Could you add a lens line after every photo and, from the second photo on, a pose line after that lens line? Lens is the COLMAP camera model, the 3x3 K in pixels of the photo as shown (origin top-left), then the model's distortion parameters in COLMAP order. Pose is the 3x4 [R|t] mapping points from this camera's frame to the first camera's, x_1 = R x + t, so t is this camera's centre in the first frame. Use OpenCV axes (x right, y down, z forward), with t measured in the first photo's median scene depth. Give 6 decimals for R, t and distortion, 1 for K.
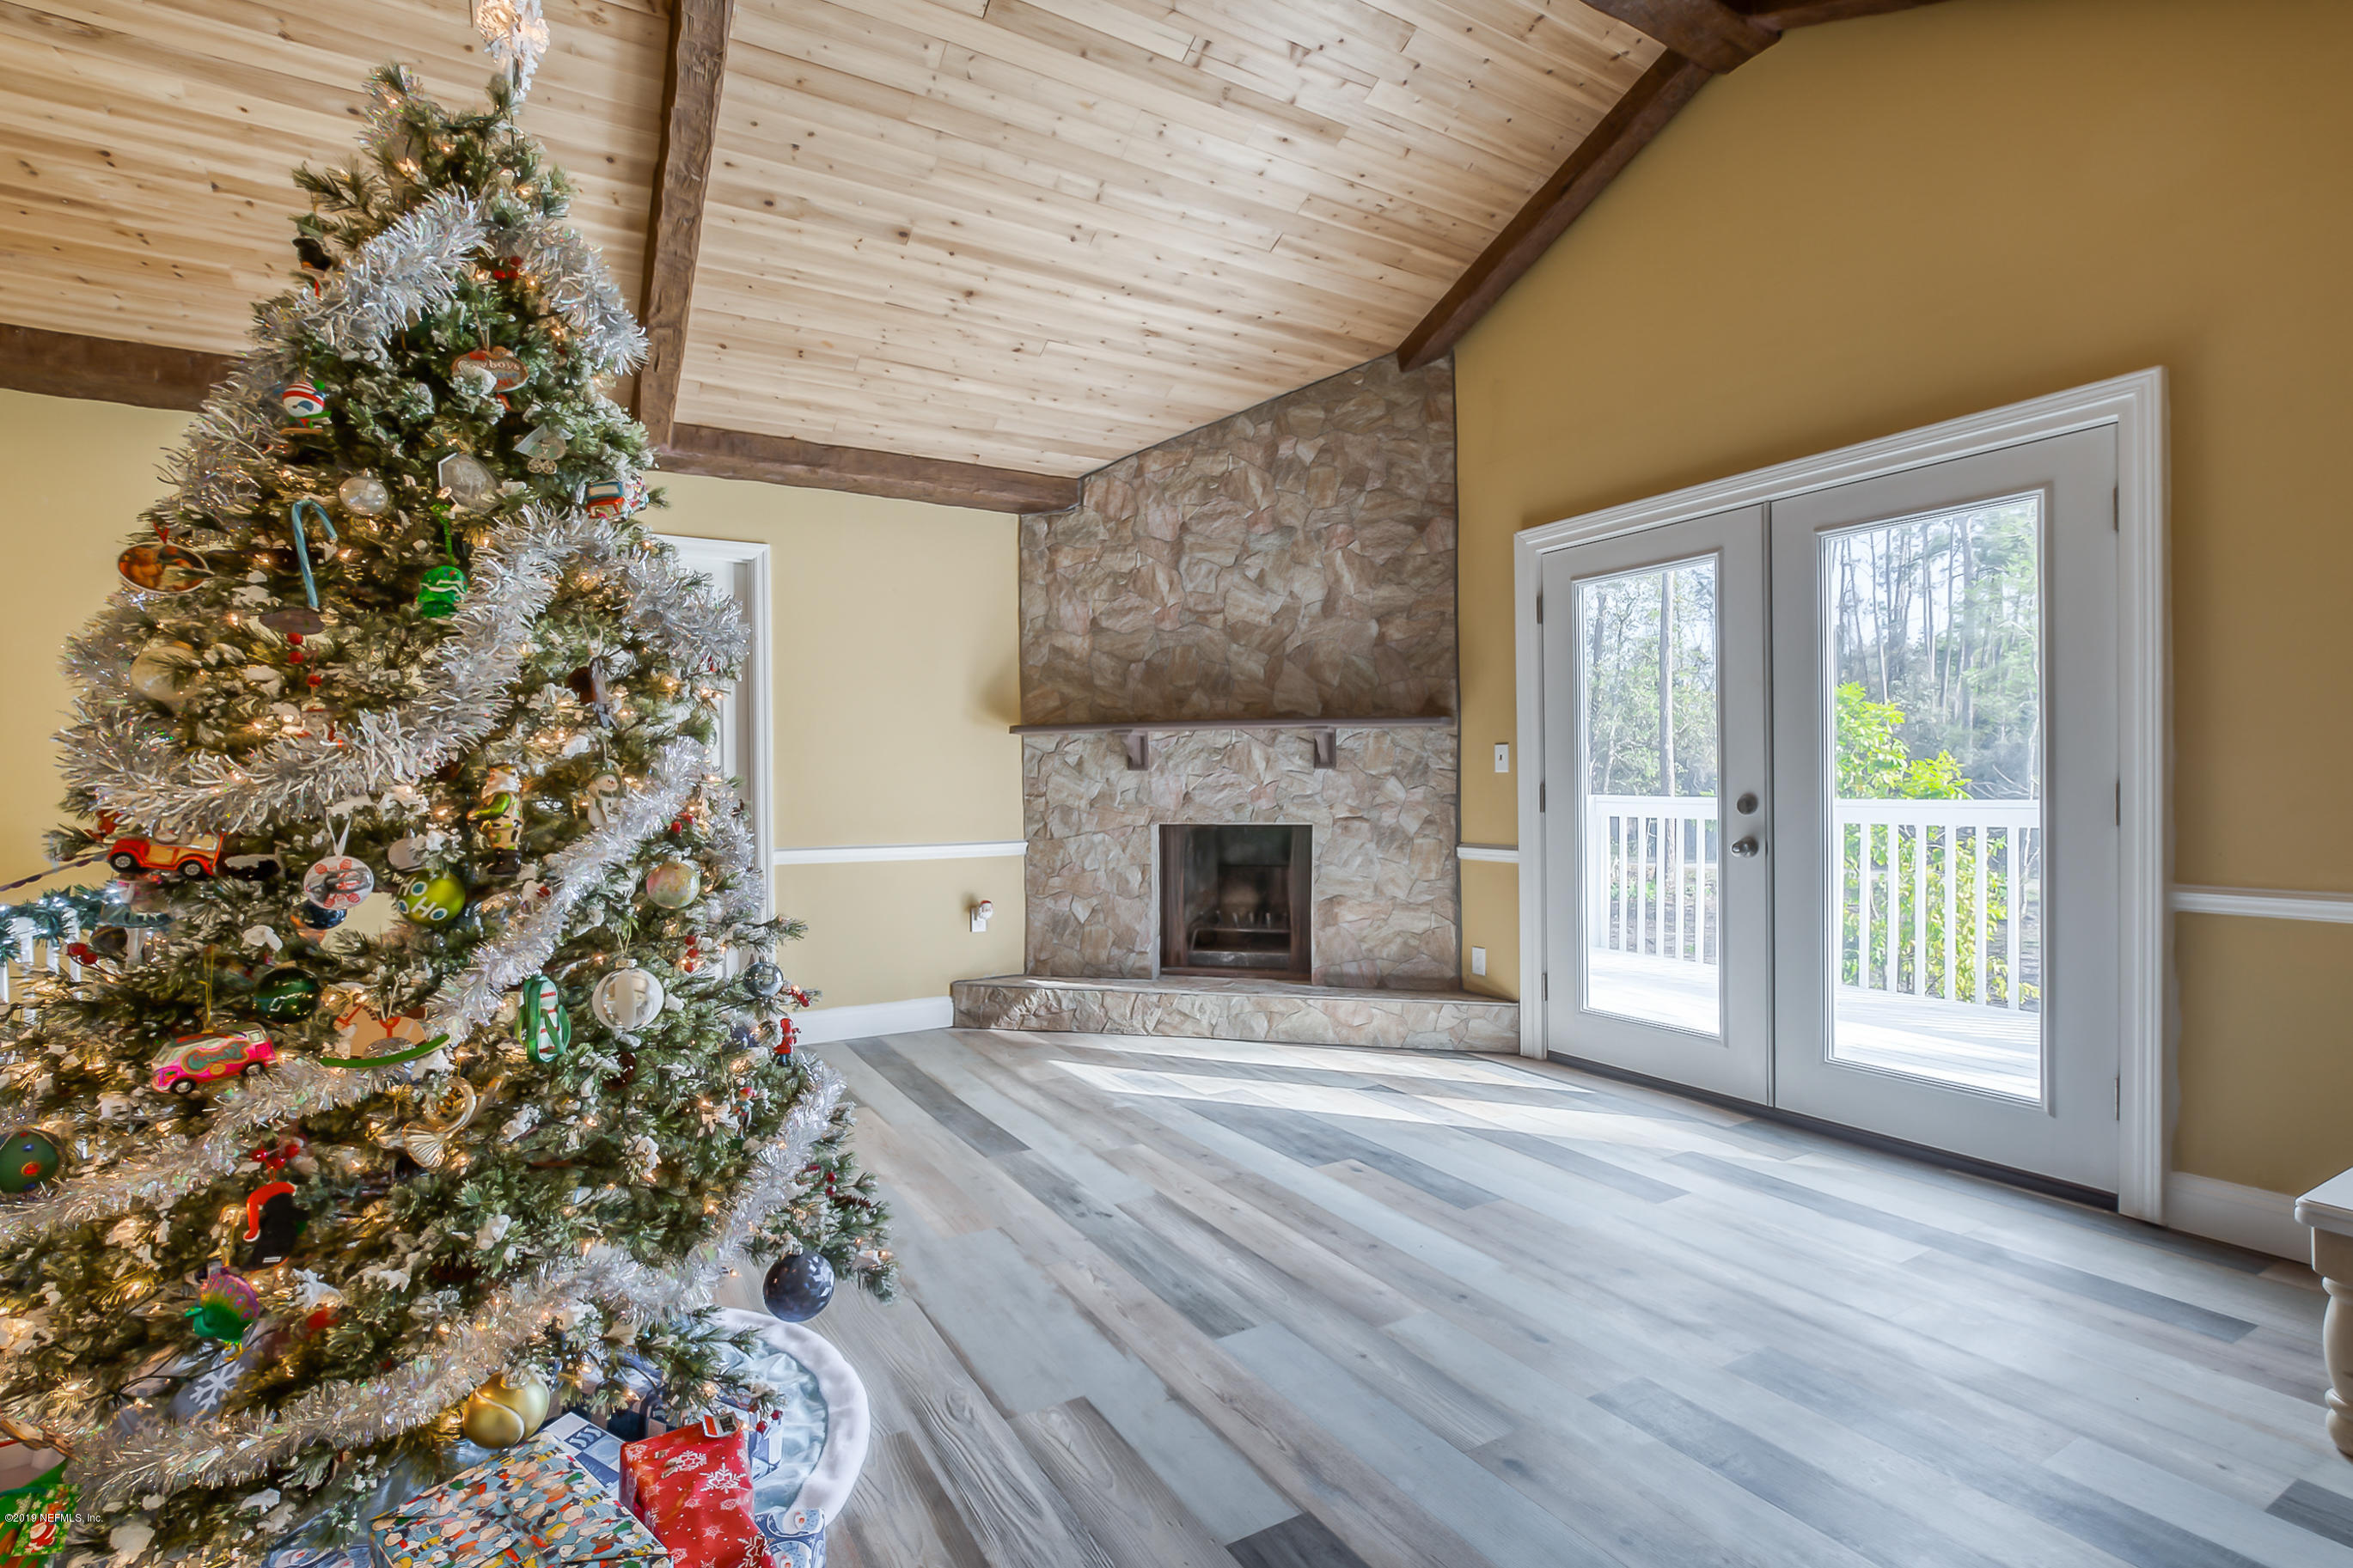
lens RADIAL K [[1134.5, 0, 1174.1], [0, 1134.5, 818.6], [0, 0, 1]] dist [-0.003159, 0.001199]
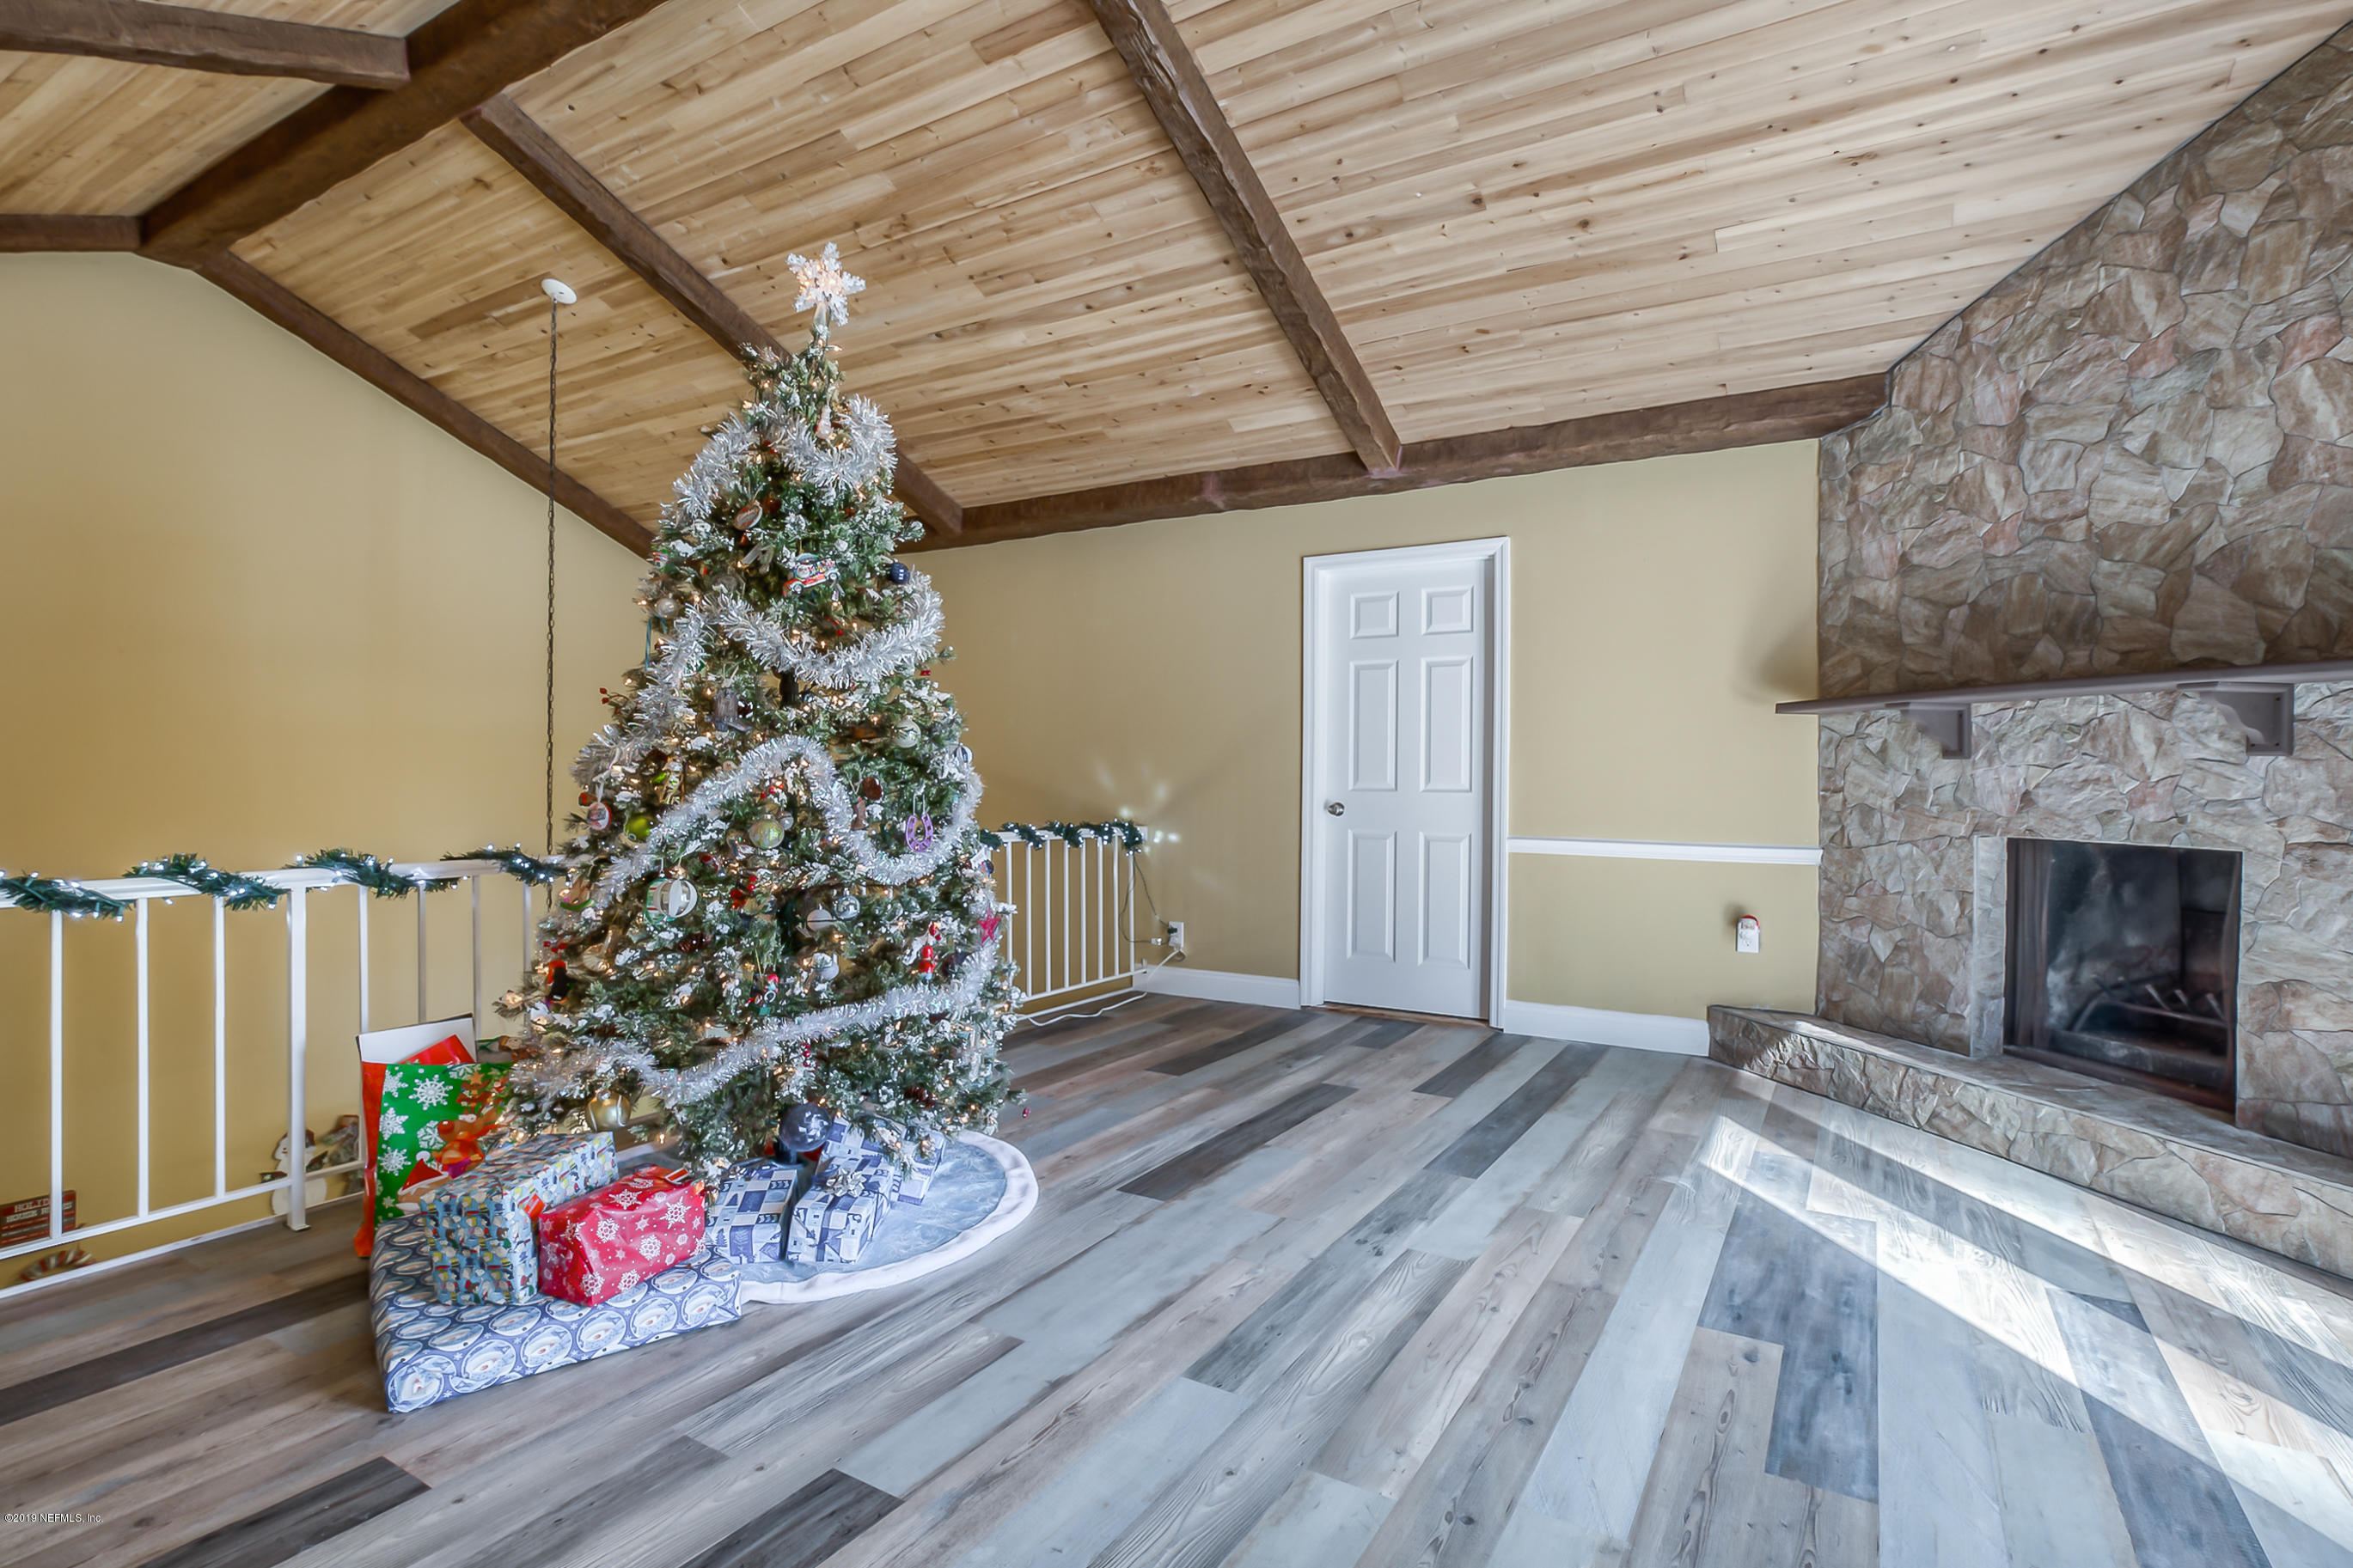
lens RADIAL K [[1122.8, 0, 1183.0], [0, 1122.8, 805.2], [0, 0, 1]] dist [-0.012095, 0.006784]
pose [[0.480037, 0.035806, -0.876517, 0.358410], [-0.038953, 0.999051, 0.019478, -0.008413], [0.876383, 0.024793, 0.480976, 0.244484]]
